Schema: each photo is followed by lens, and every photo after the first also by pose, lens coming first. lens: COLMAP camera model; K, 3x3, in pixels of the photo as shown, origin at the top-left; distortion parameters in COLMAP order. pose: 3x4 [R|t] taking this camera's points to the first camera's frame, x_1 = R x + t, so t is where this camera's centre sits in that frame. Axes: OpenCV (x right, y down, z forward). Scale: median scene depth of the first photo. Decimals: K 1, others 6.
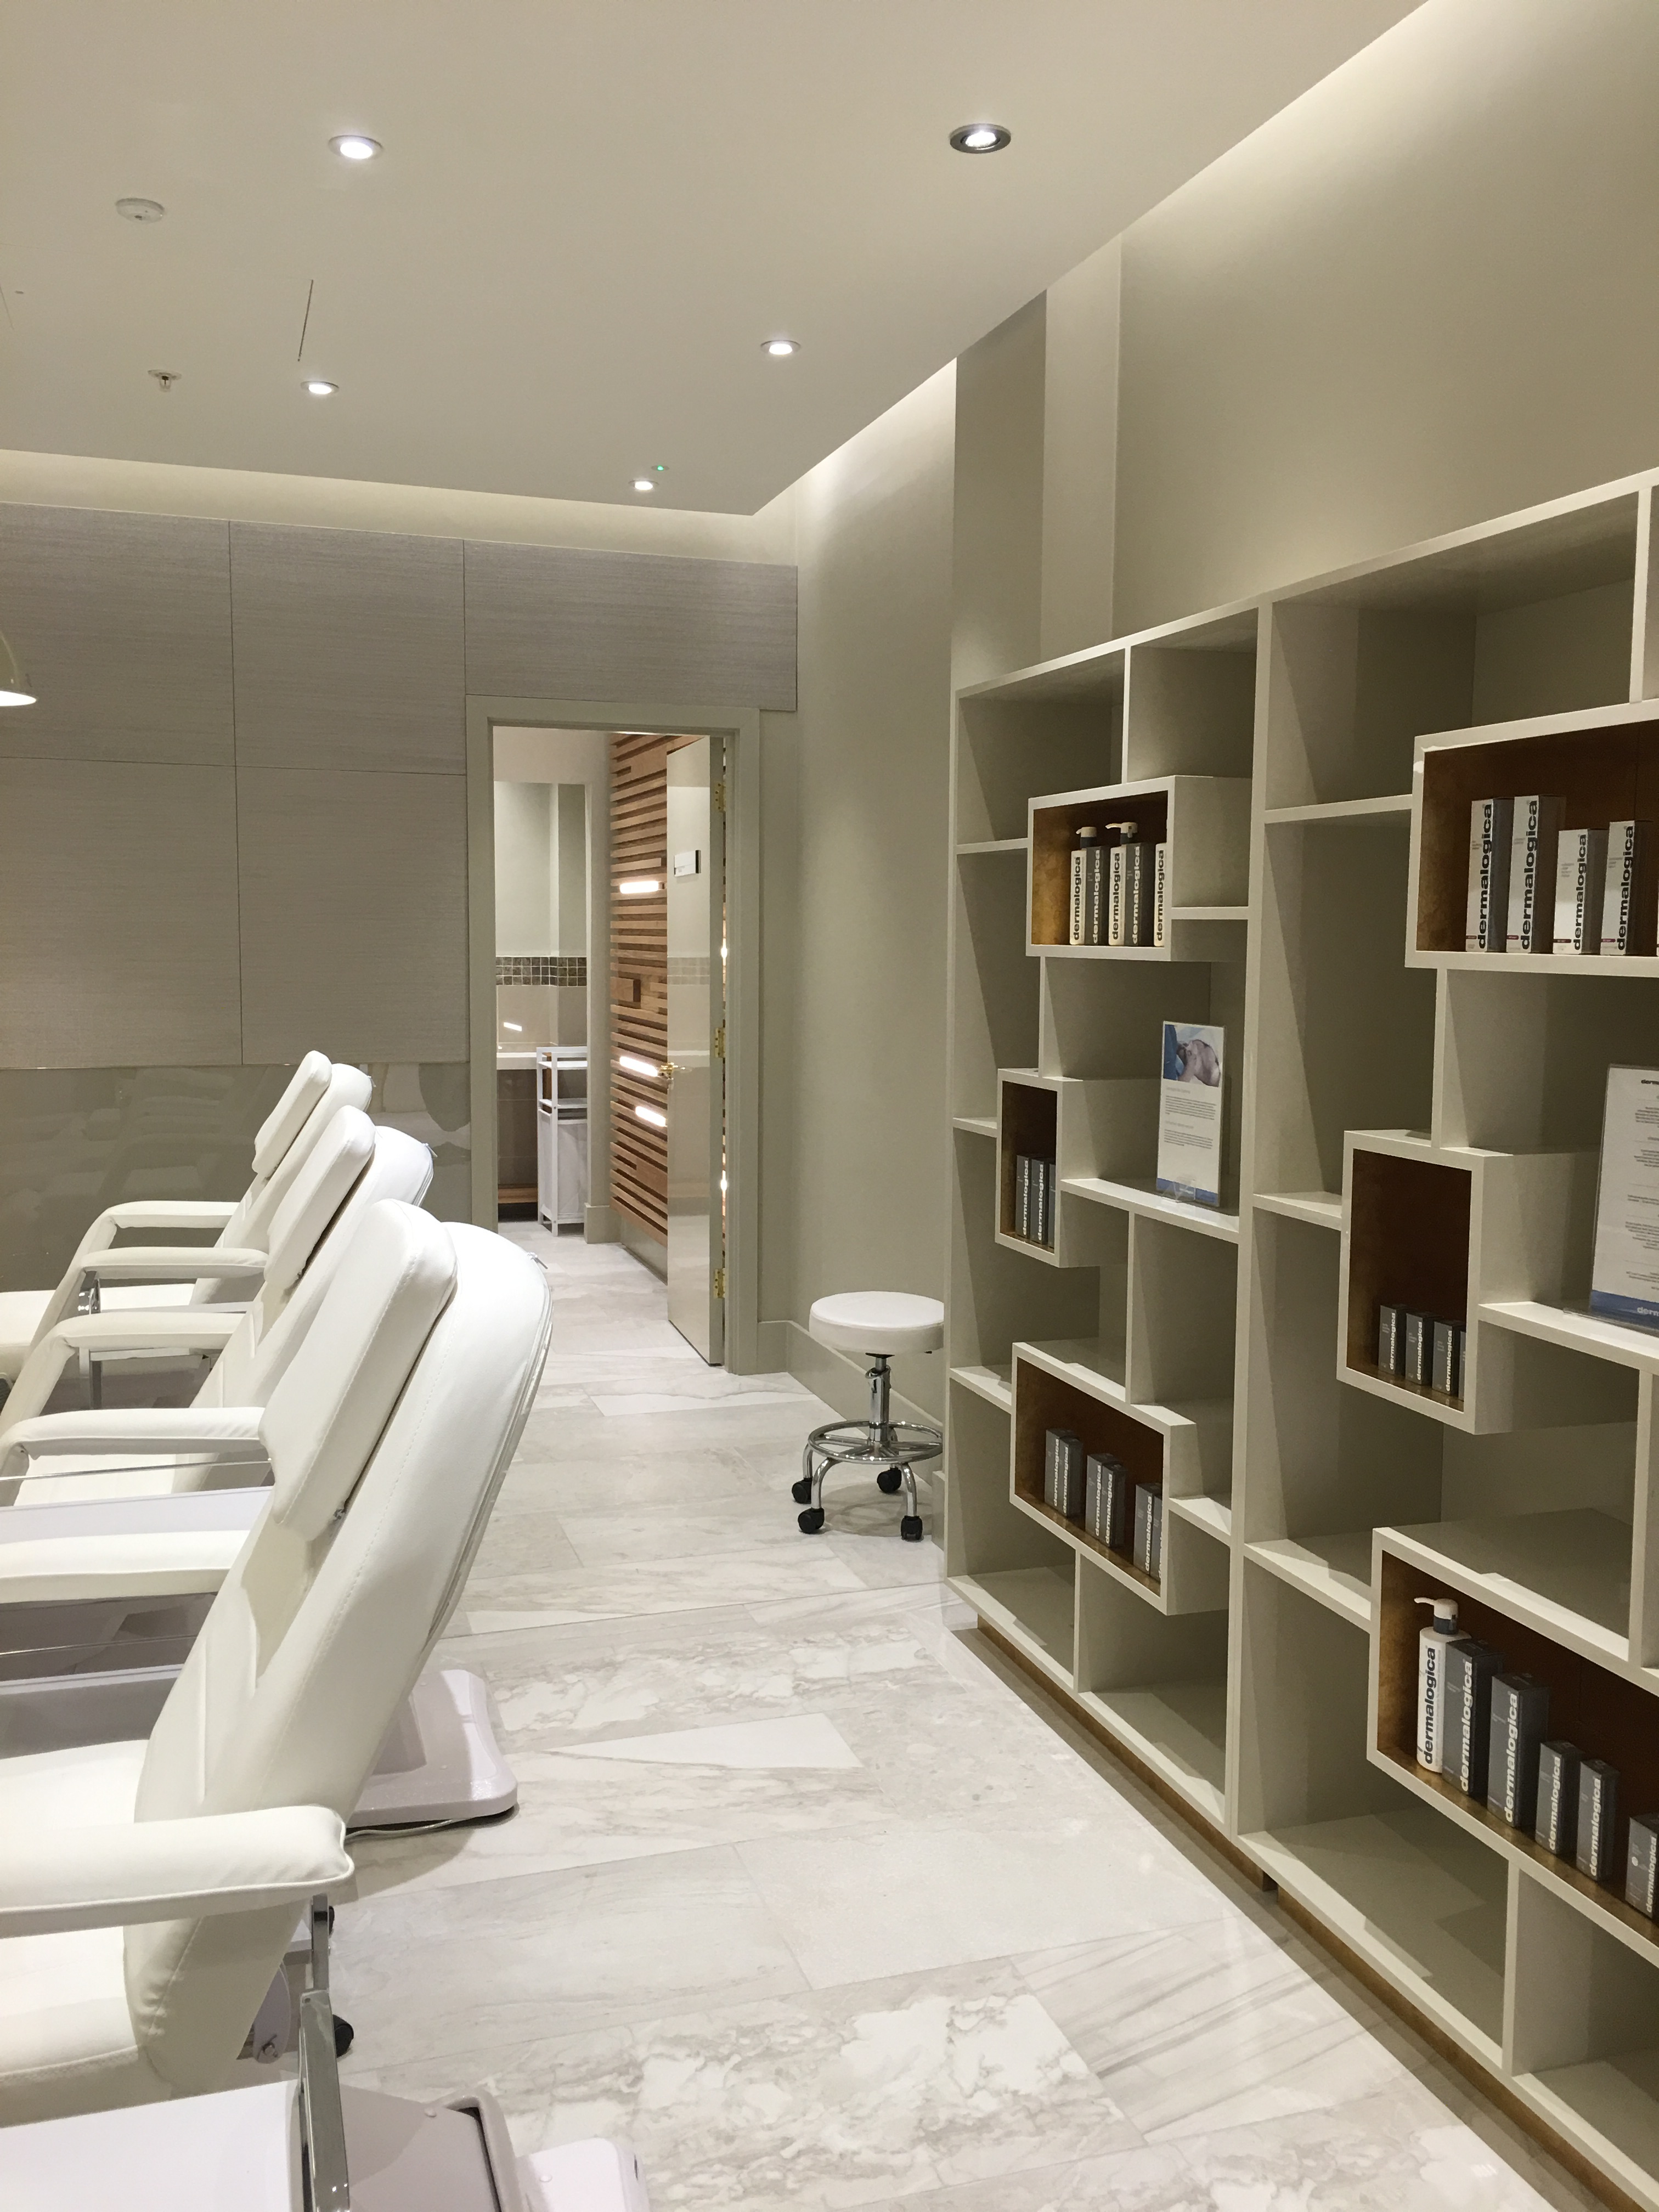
lens RADIAL K [[1863.5, 0, 844.5], [0, 1863.5, 1093.9], [0, 0, 1]] dist [0.089412, -0.123999]
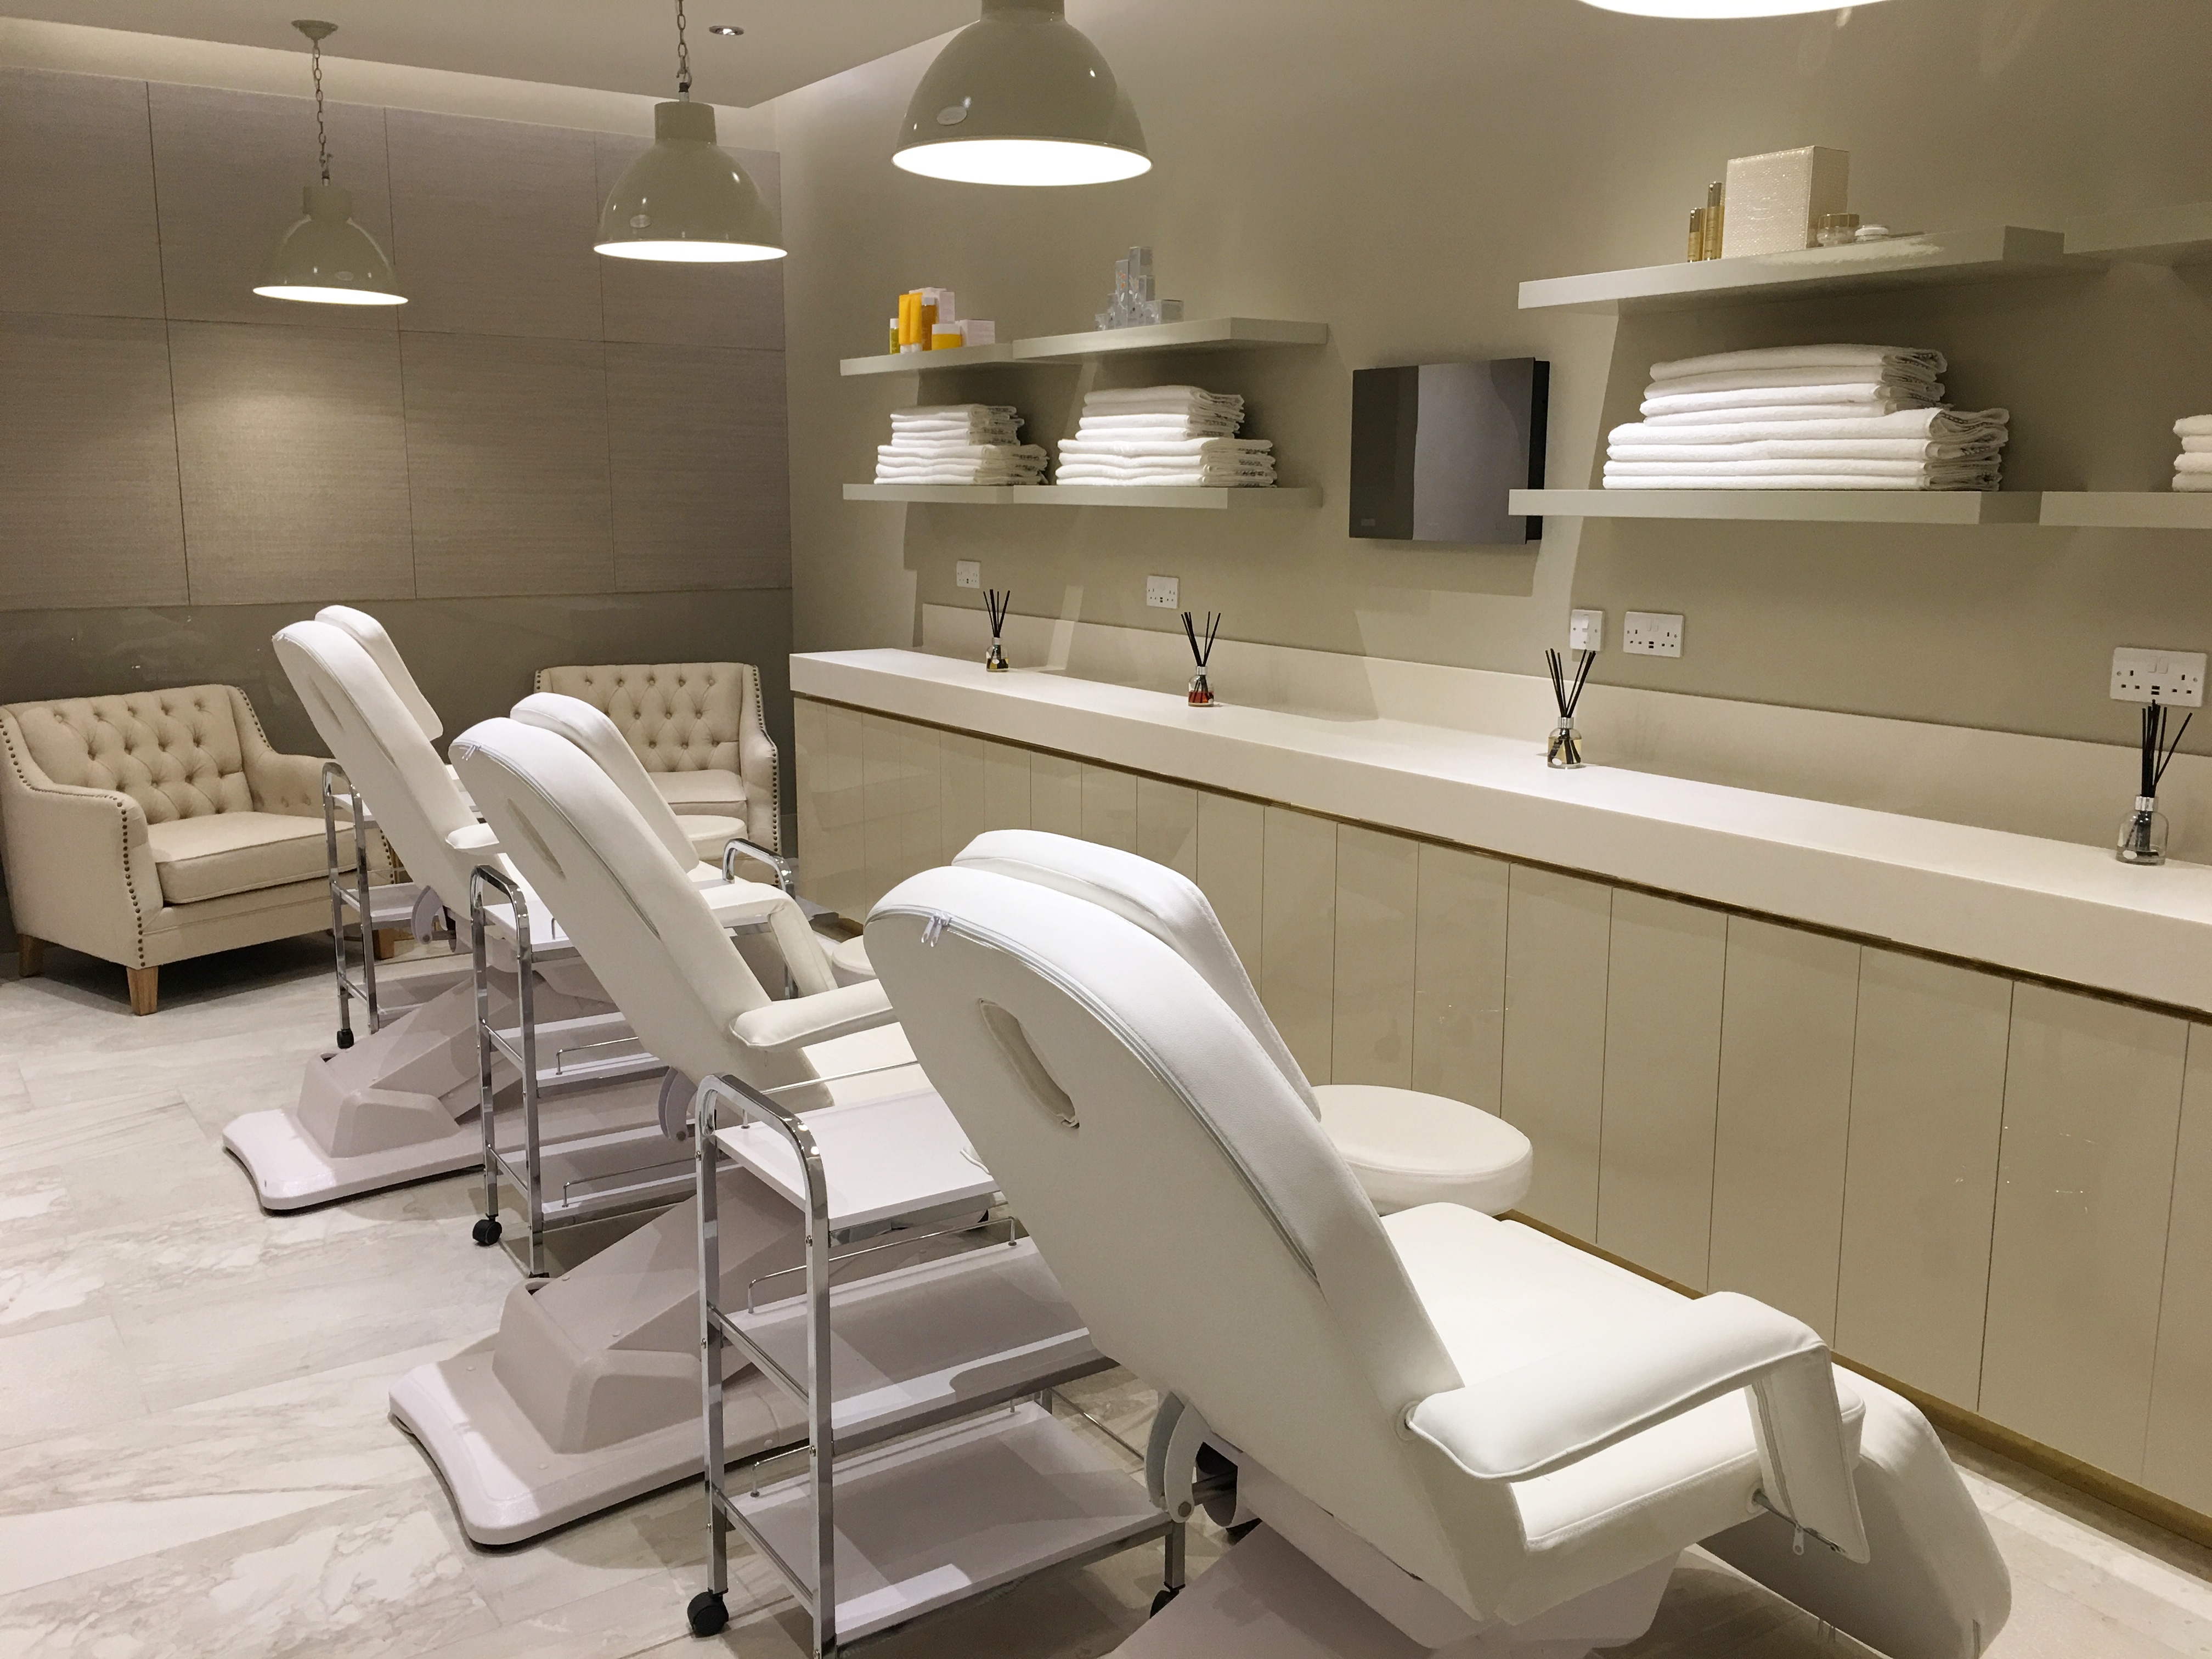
lens RADIAL K [[1863.5, 0, 1105.7], [0, 1863.5, 815.5], [0, 0, 1]] dist [0.089412, -0.123999]
pose [[-0.960285, 0.036616, -0.276607, -0.242710], [-0.036973, 0.965911, 0.256221, -0.153716], [0.276559, 0.256272, -0.926196, 1.728802]]
